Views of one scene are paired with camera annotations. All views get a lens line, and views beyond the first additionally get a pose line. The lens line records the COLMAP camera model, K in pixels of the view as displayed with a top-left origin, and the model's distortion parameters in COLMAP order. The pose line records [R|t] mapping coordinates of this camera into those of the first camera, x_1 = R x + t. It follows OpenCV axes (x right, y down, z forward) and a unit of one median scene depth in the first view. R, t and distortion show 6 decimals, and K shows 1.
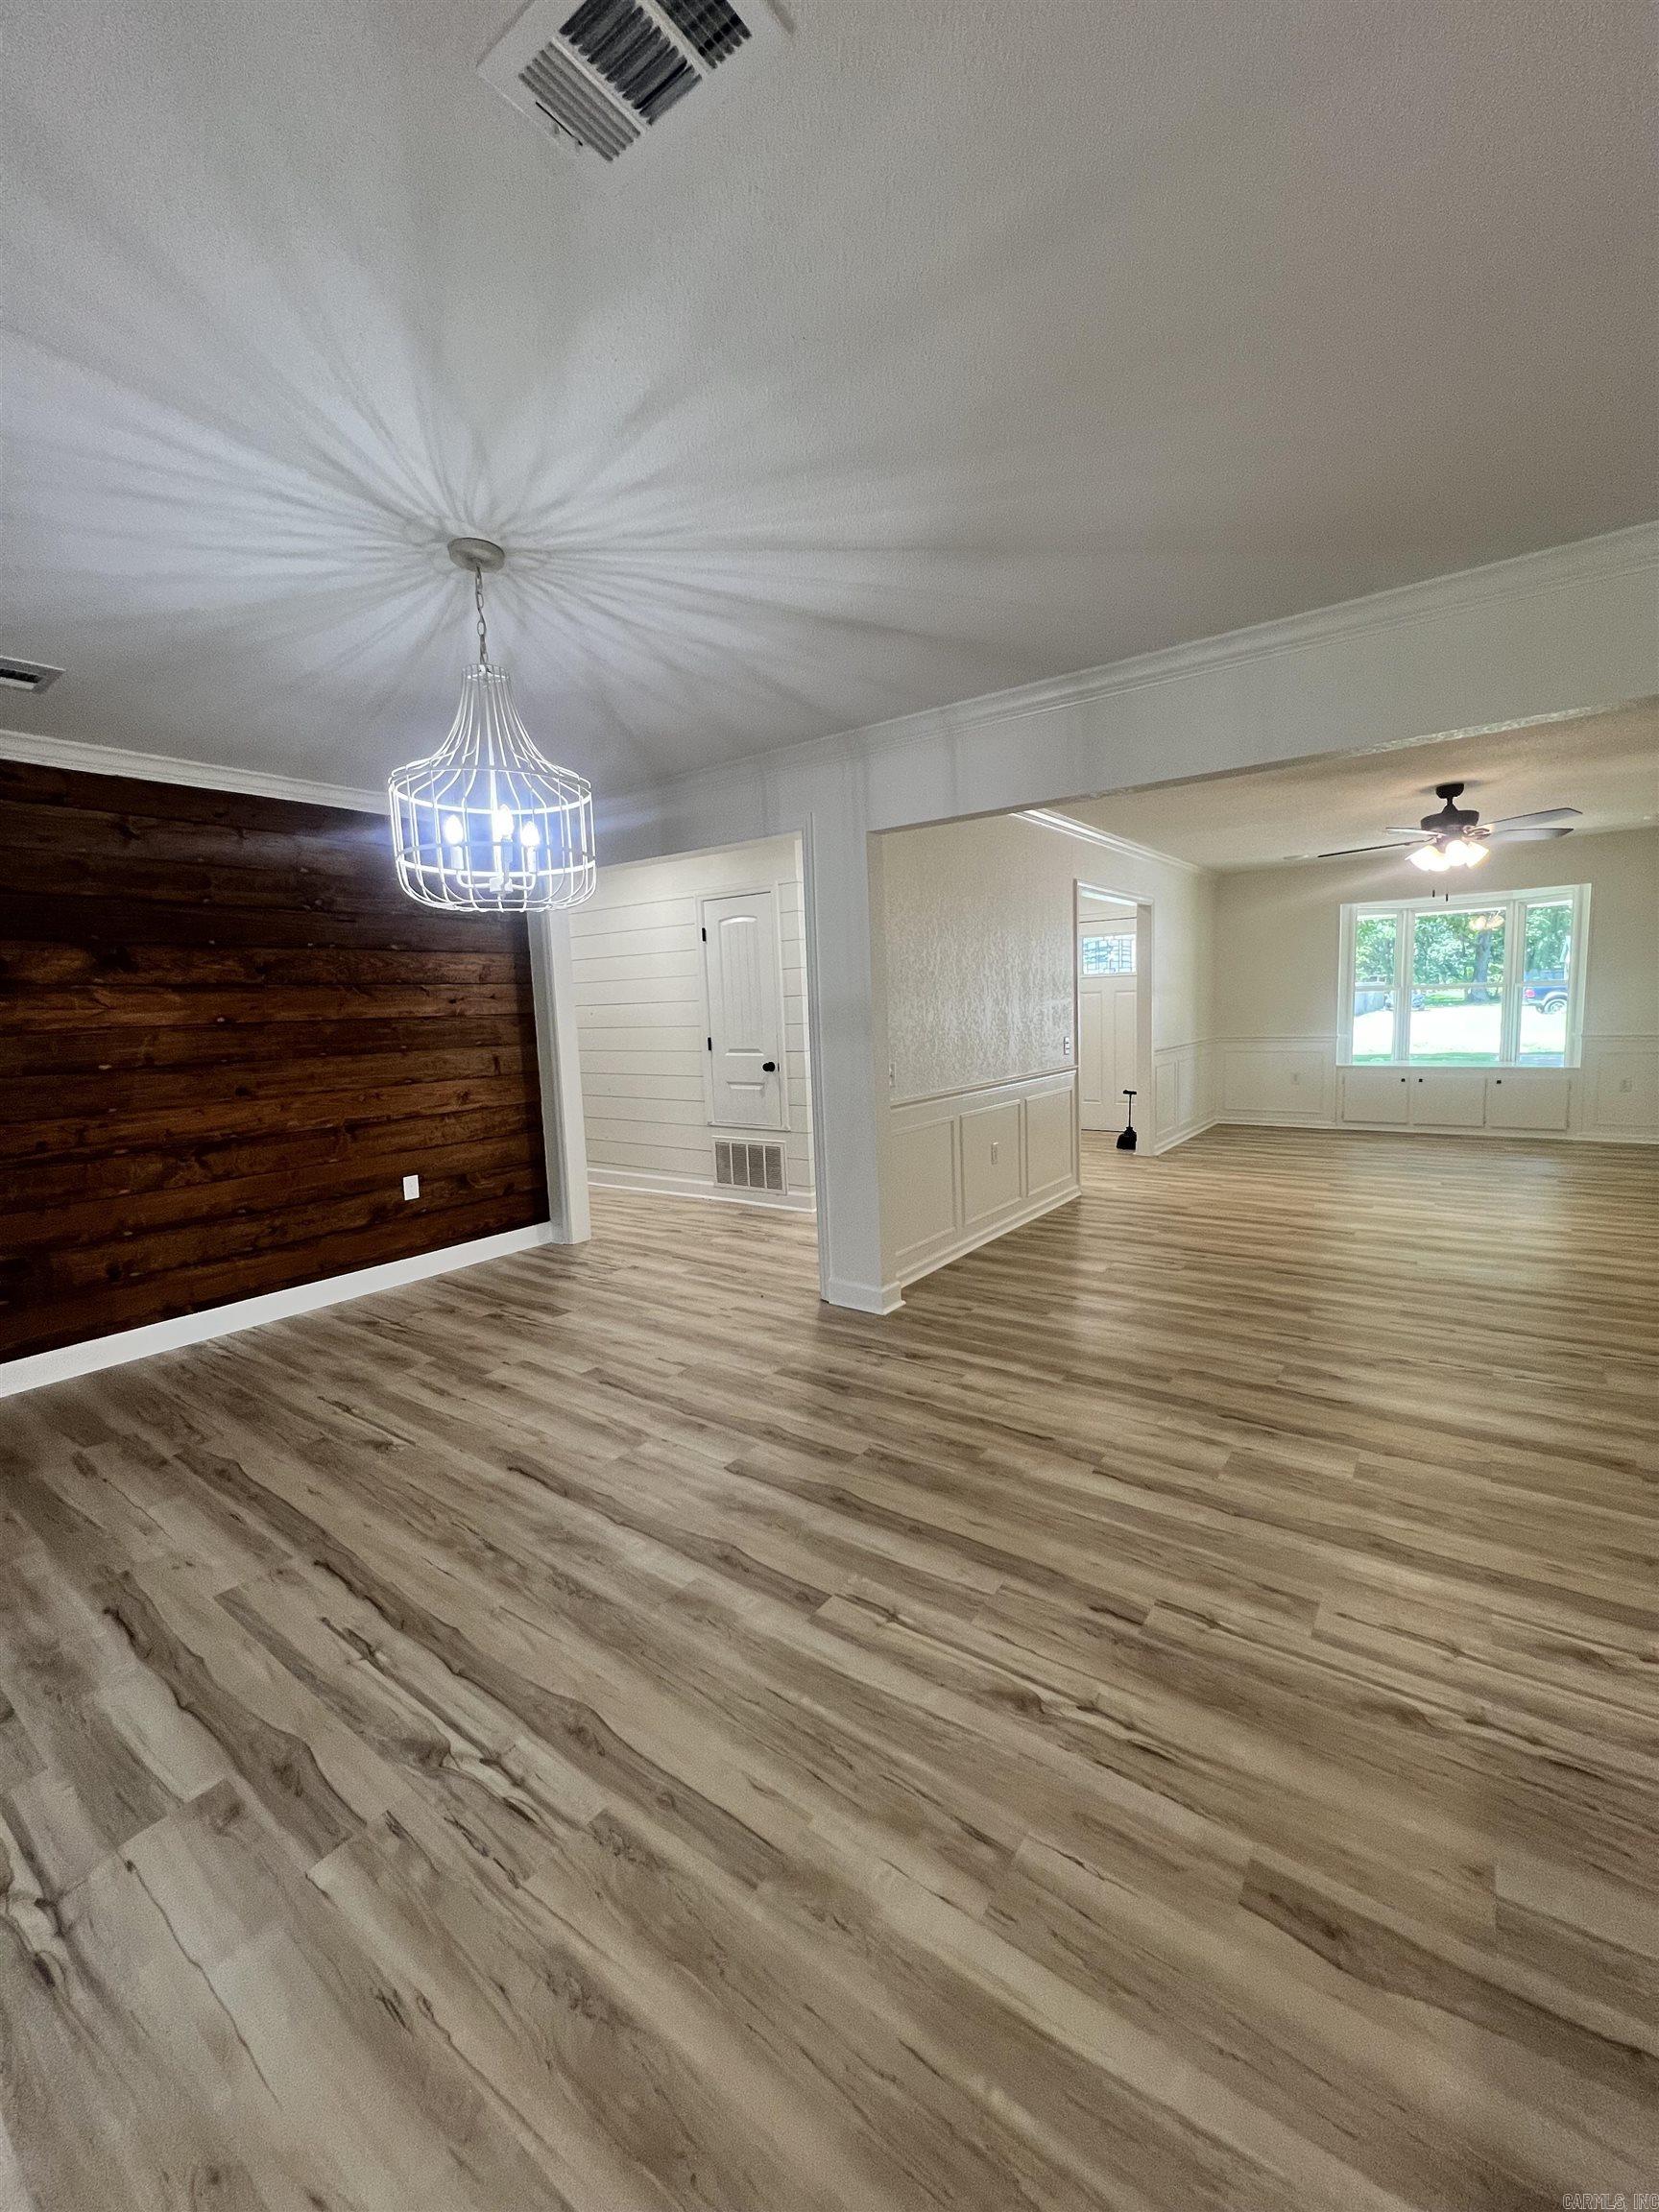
lens RADIAL K [[883.4, 0, 829.6], [0, 883.4, 1108.8], [0, 0, 1]] dist [-0.002366, 0.001074]
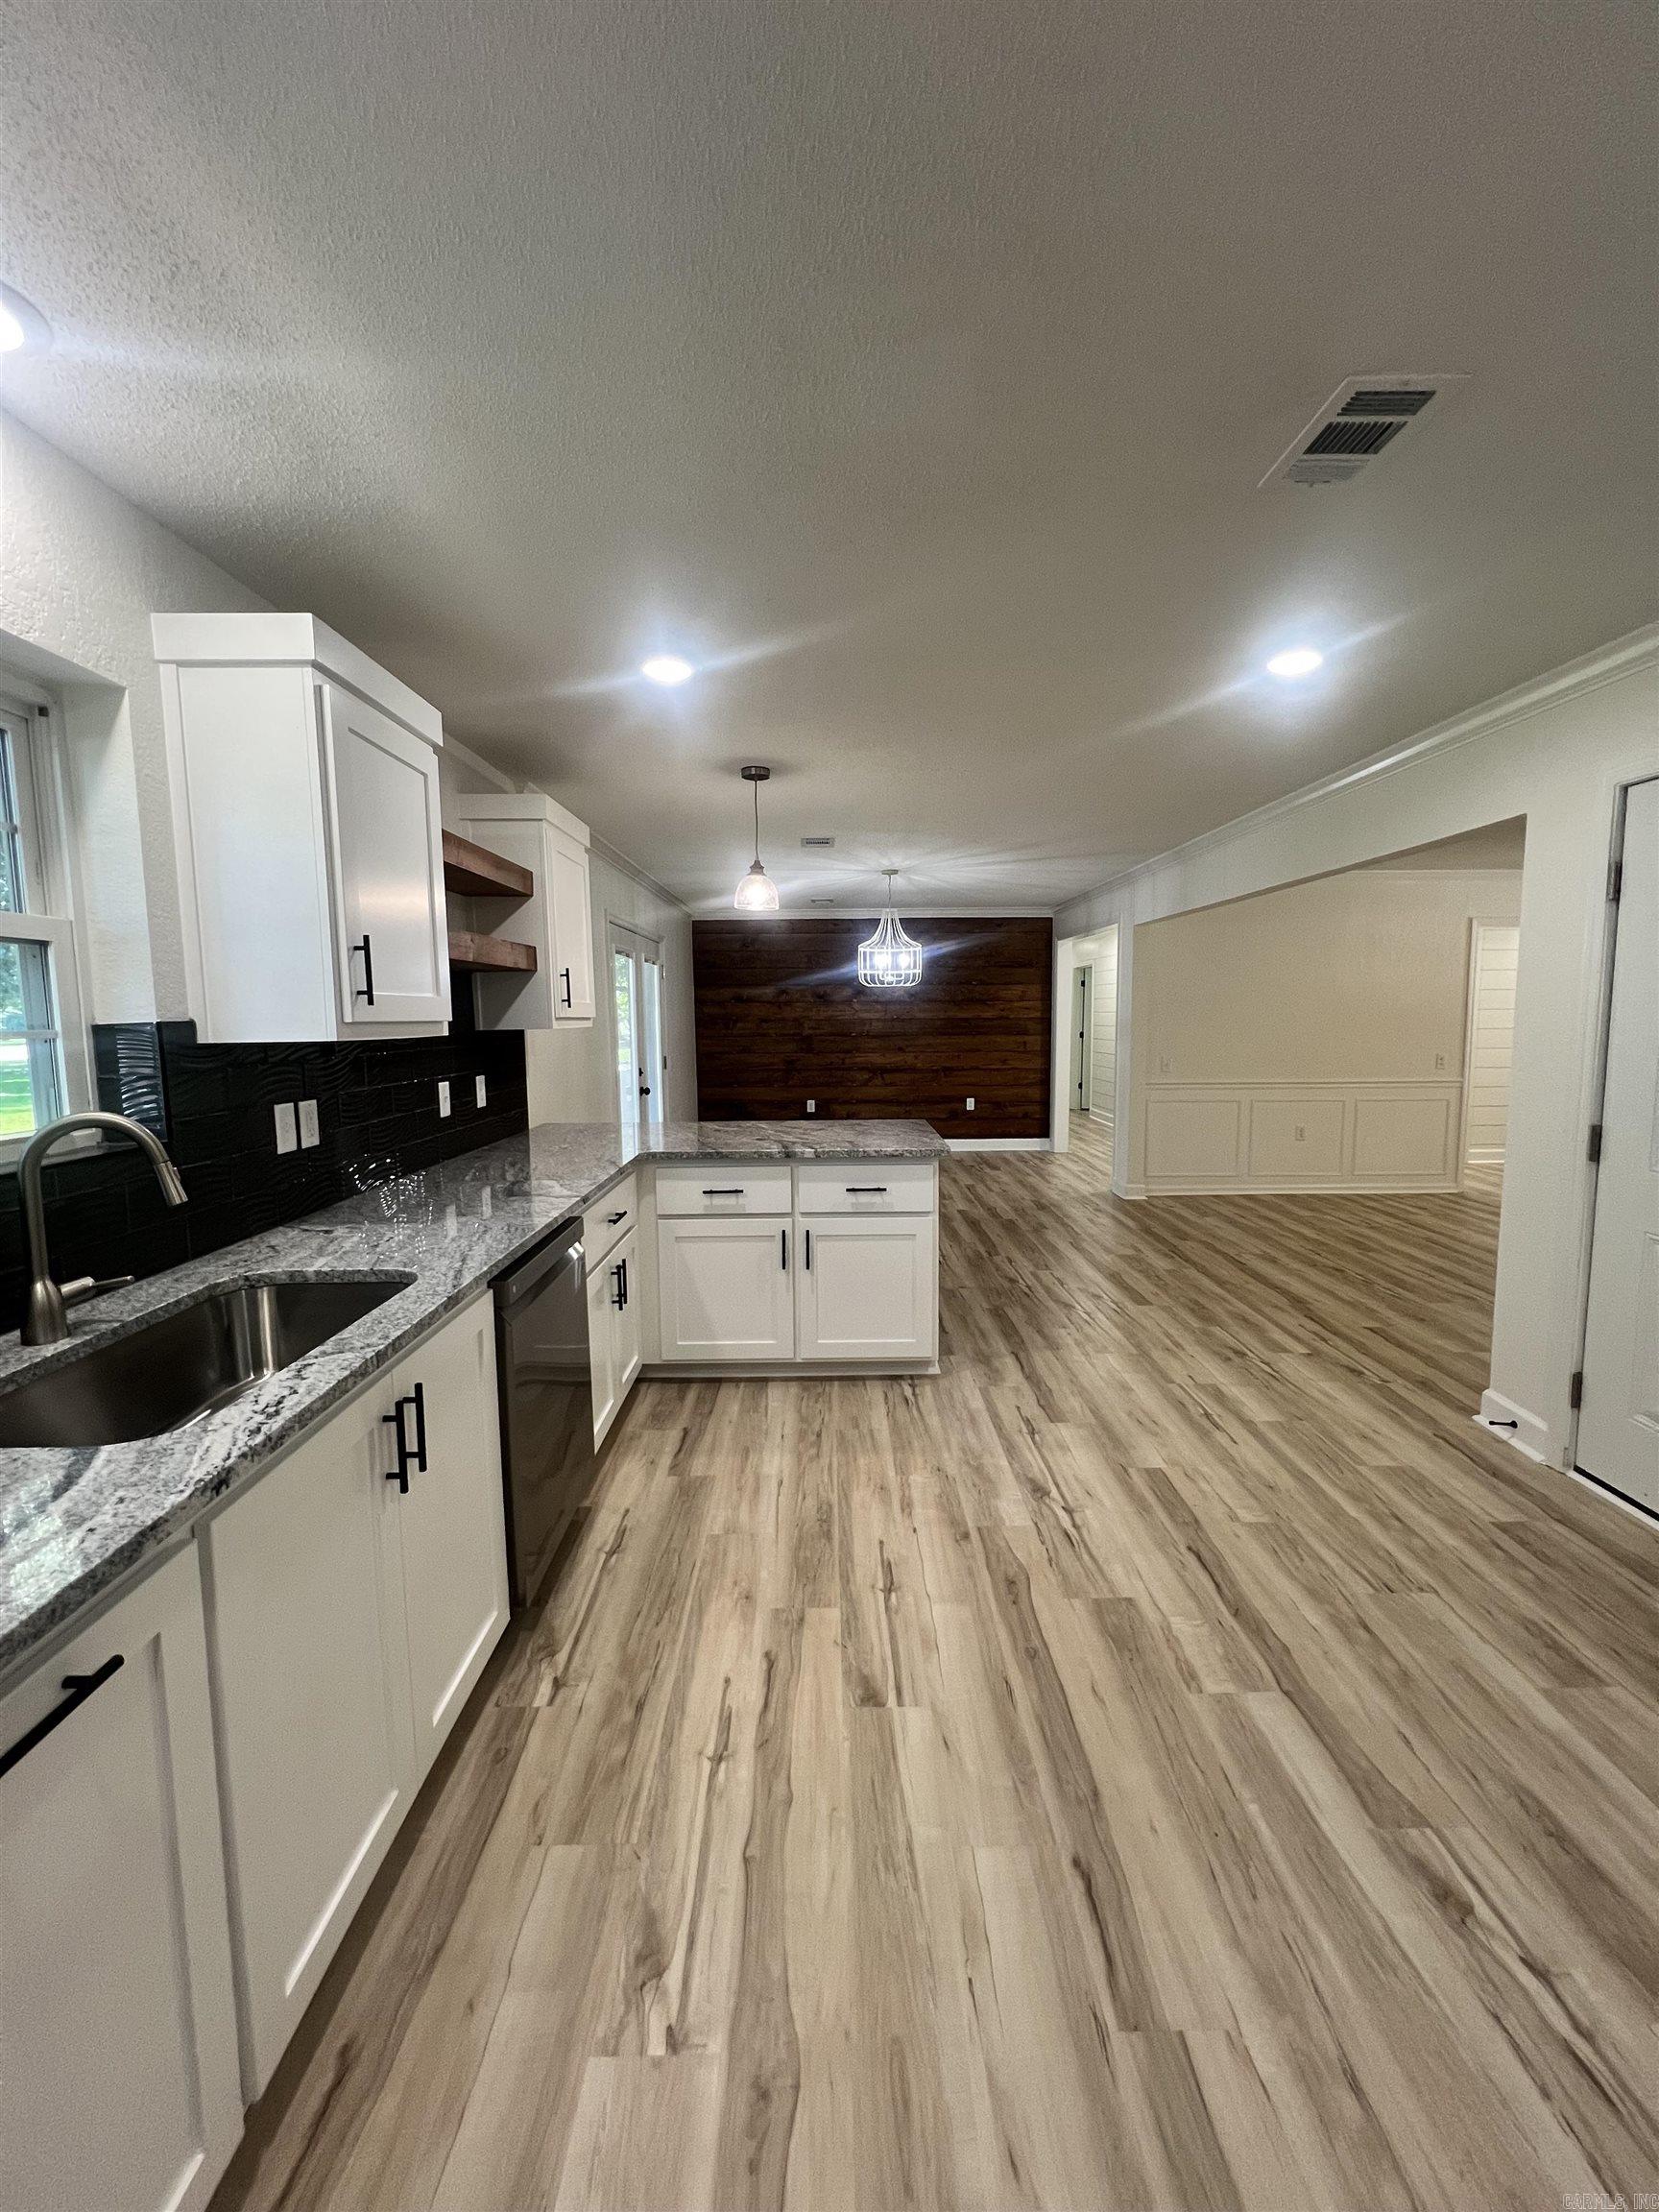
lens RADIAL K [[883.4, 0, 832.6], [0, 883.4, 1102.8], [0, 0, 1]] dist [-0.002366, 0.001074]
pose [[0.598715, 0.113054, -0.792943, 1.237353], [-0.109007, 0.992279, 0.059168, 0.004356], [0.793509, 0.051012, 0.606416, -0.605237]]
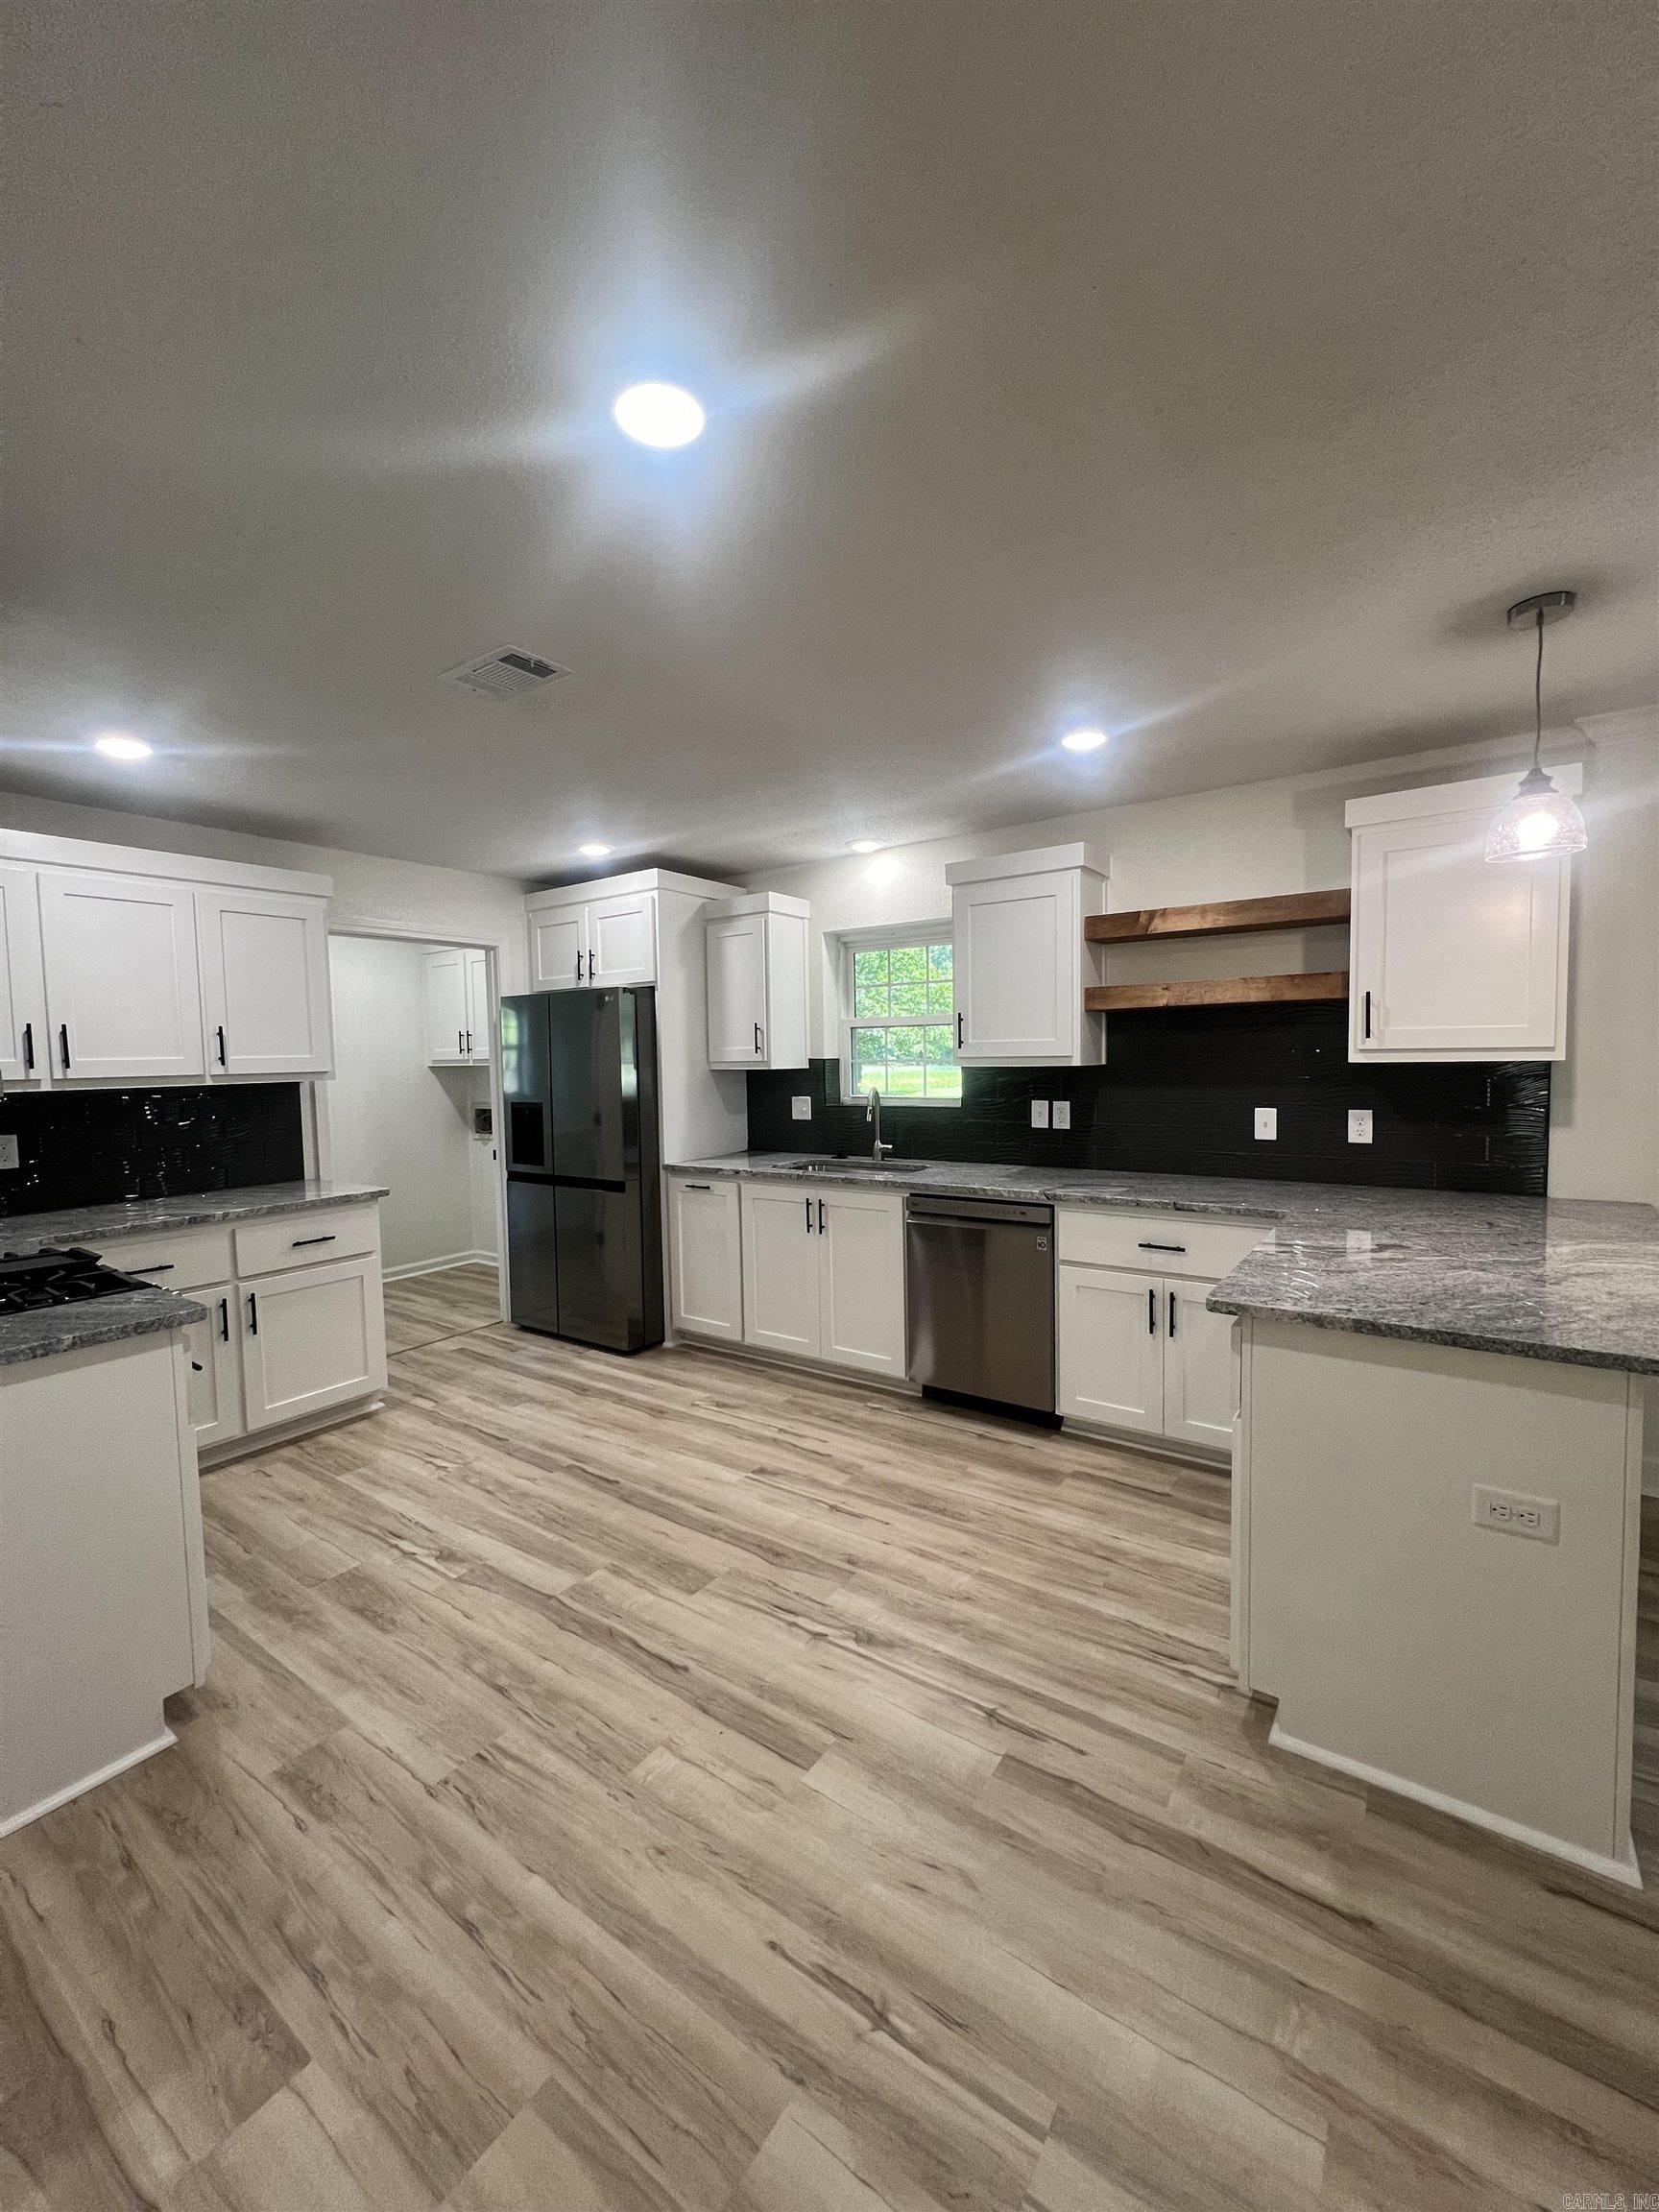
lens RADIAL K [[883.4, 0, 834.6], [0, 883.4, 1105.1], [0, 0, 1]] dist [-0.002366, 0.001074]
pose [[-0.997919, 0.061042, -0.020794, 0.777530], [0.056379, 0.982381, 0.178182, -0.128713], [0.031305, 0.176638, -0.983778, 0.601579]]
